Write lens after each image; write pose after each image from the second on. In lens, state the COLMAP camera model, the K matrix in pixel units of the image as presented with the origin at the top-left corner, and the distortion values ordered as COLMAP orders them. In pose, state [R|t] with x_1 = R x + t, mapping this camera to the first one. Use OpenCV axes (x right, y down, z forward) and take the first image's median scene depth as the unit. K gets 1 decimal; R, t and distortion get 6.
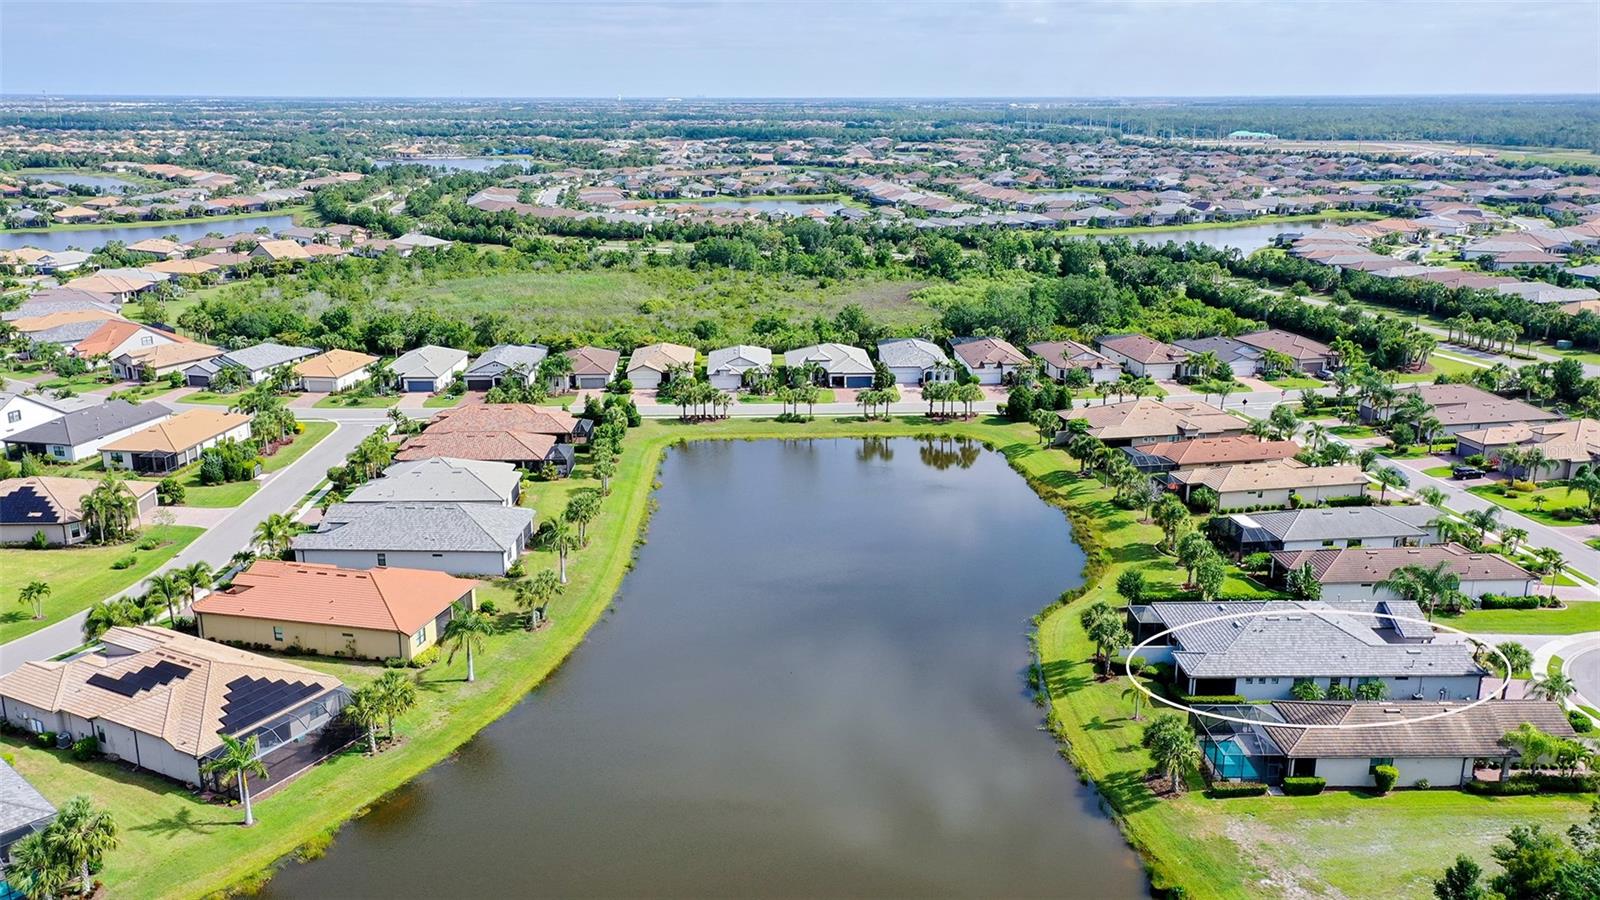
lens RADIAL K [[1296.5, 0, 808.1], [0, 1296.5, 450.0], [0, 0, 1]] dist [0.027473, 0.000245]
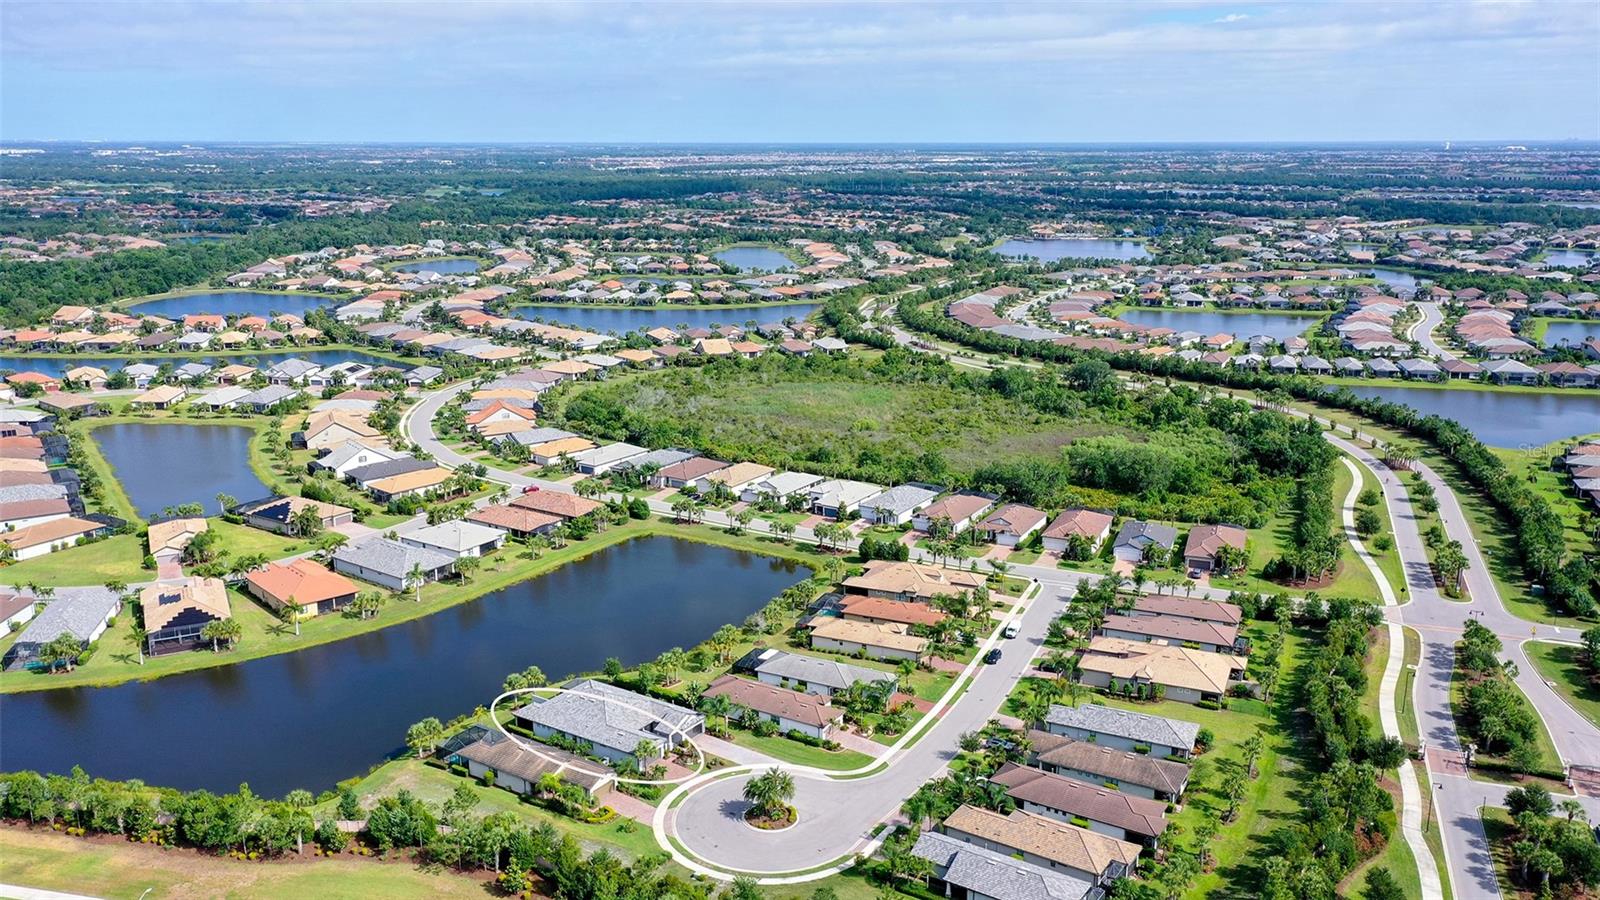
lens RADIAL K [[1296.5, 0, 786.2], [0, 1296.5, 454.8], [0, 0, 1]] dist [0.027473, 0.000245]
pose [[0.817935, 0.135991, -0.559007, 0.820852], [-0.151688, 0.988256, 0.018466, -0.142970], [0.554953, 0.069691, 0.828957, -0.161937]]
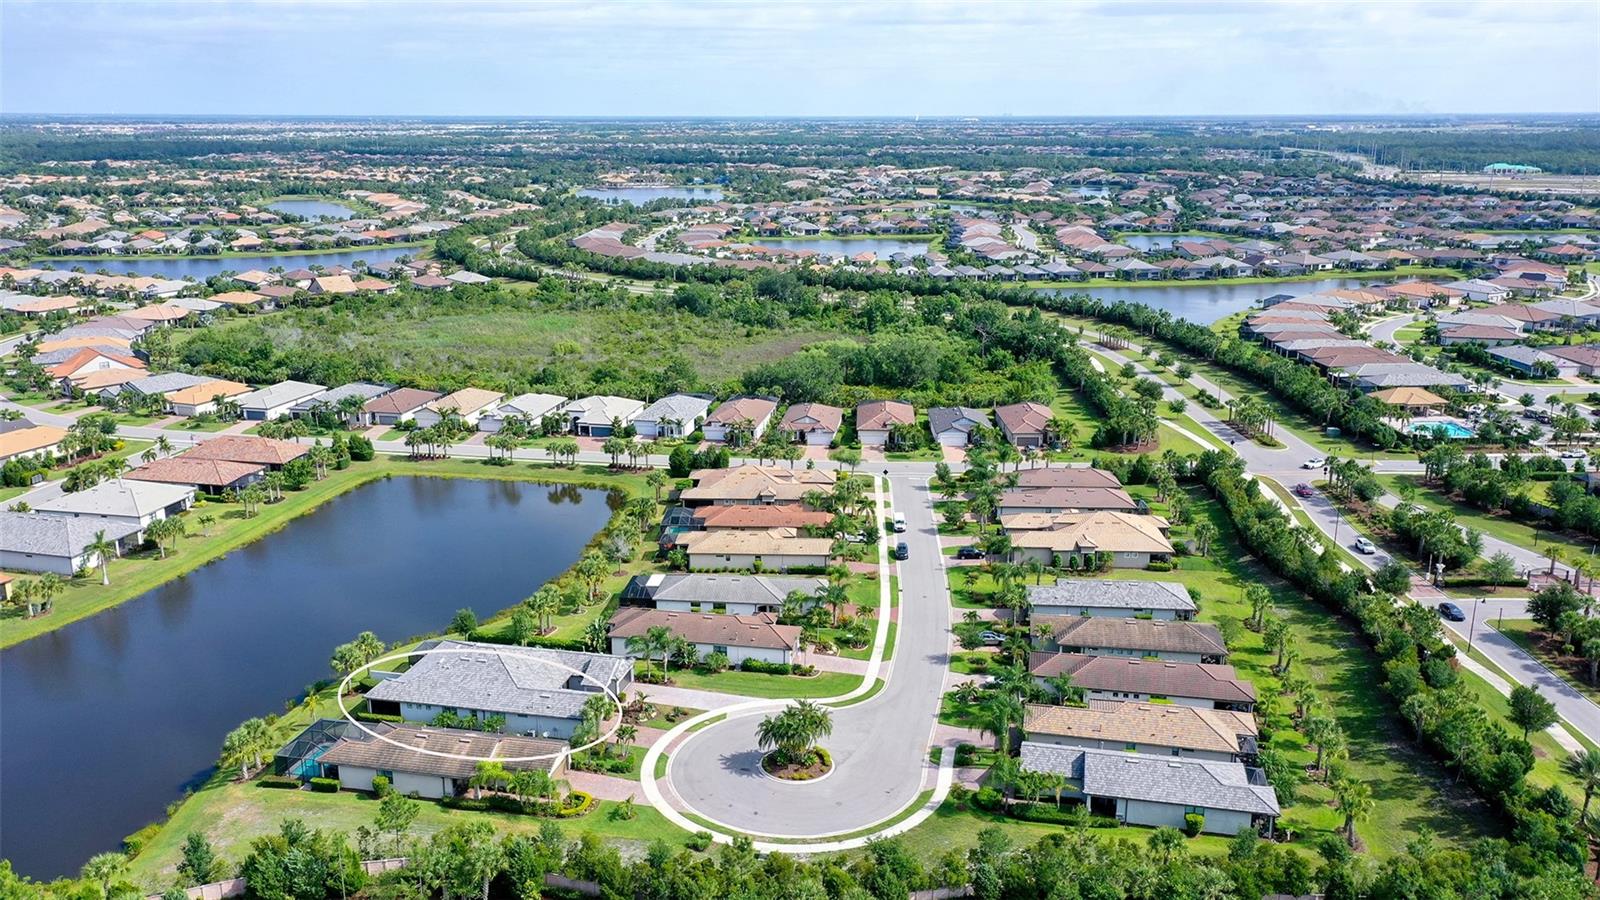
lens RADIAL K [[1296.5, 0, 795.9], [0, 1296.5, 451.2], [0, 0, 1]] dist [0.027473, 0.000245]
pose [[0.971559, 0.059693, -0.229148, 0.514403], [-0.062409, 0.998040, -0.004615, -0.045197], [0.228423, 0.018785, 0.973381, -0.075748]]
